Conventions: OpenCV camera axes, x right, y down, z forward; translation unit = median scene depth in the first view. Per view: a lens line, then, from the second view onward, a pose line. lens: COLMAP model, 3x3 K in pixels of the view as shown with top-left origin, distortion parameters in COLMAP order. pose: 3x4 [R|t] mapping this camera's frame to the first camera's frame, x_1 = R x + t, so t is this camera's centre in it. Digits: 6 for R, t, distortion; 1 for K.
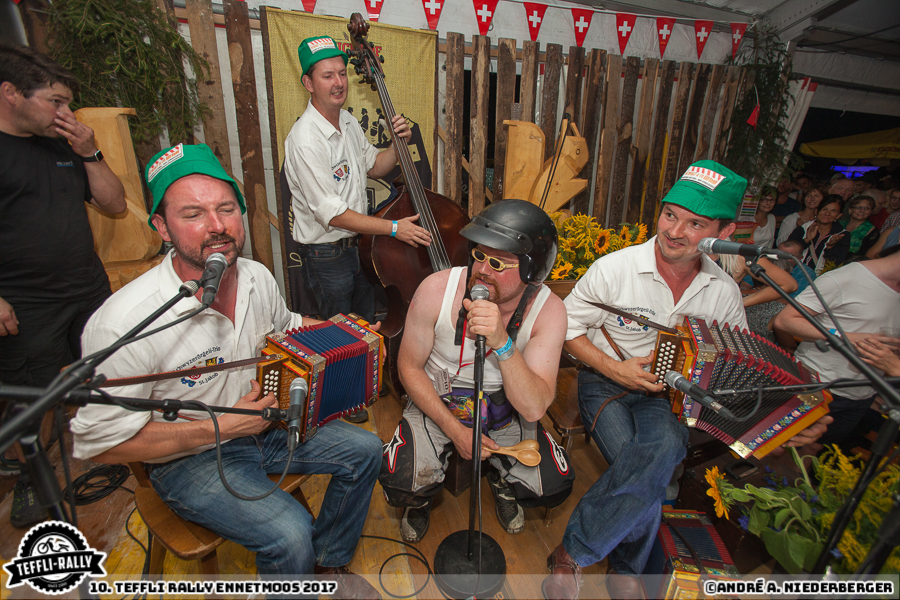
lens RADIAL K [[396.2, 0, 450.0], [0, 396.2, 300.0], [0, 0, 1]] dist [-0.067452, 0.026052]
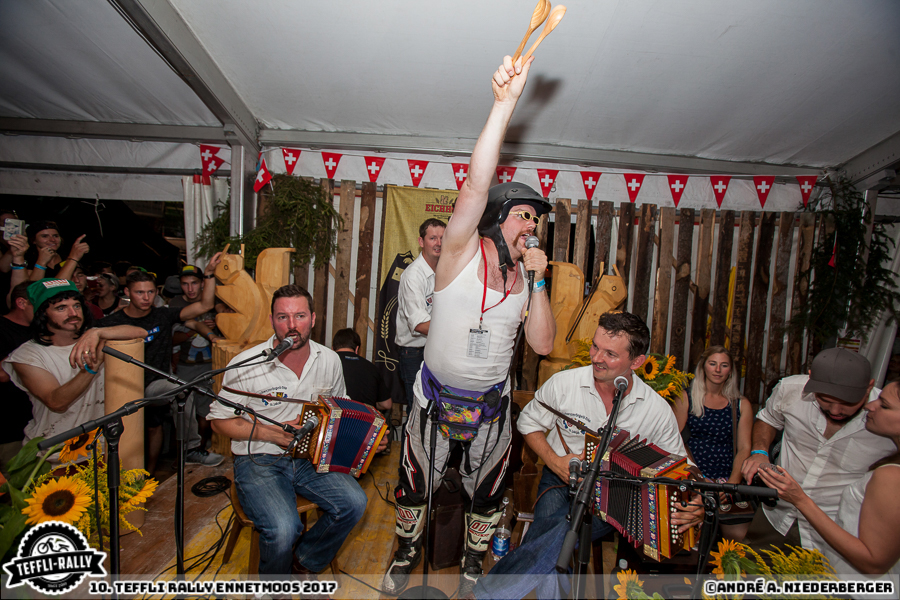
lens RADIAL K [[416.8, 0, 452.7], [0, 416.8, 298.7], [0, 0, 1]] dist [-0.089008, 0.042706]
pose [[0.943217, 0.060441, -0.326633, 0.260134], [-0.153291, 0.951544, -0.266581, 0.042846], [0.294693, 0.301514, 0.906777, -0.217488]]
